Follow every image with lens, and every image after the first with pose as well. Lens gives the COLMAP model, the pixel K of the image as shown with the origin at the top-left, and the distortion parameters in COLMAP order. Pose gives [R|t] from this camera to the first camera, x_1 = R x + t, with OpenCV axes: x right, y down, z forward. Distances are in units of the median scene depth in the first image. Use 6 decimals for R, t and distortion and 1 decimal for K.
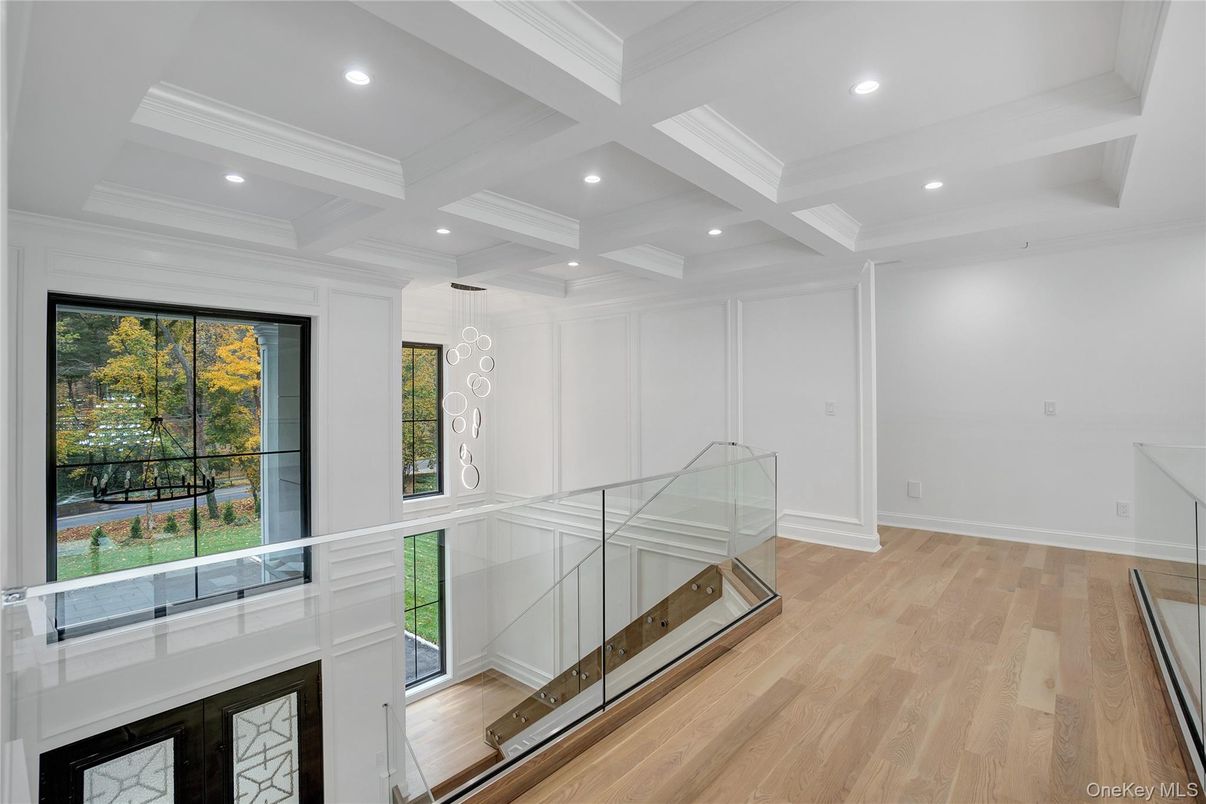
lens RADIAL K [[560.4, 0, 603.0], [0, 560.4, 402.0], [0, 0, 1]] dist [-0.021359, 0.000617]
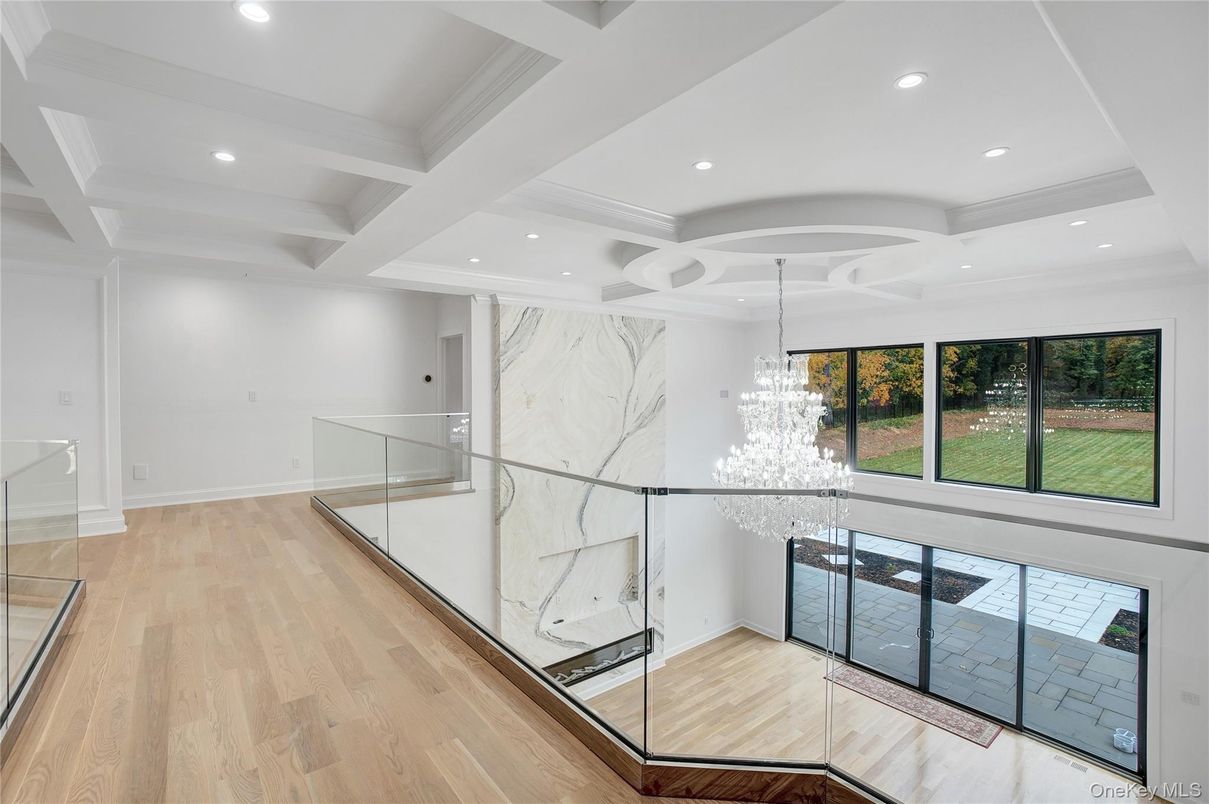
lens RADIAL K [[561.8, 0, 604.5], [0, 561.8, 402.0], [0, 0, 1]] dist [-0.021359, 0.000617]
pose [[0.162545, -0.015656, 0.986577, -0.596534], [0.002559, 0.999877, 0.015445, 0.010165], [-0.986698, 0.000014, 0.162565, -0.118116]]
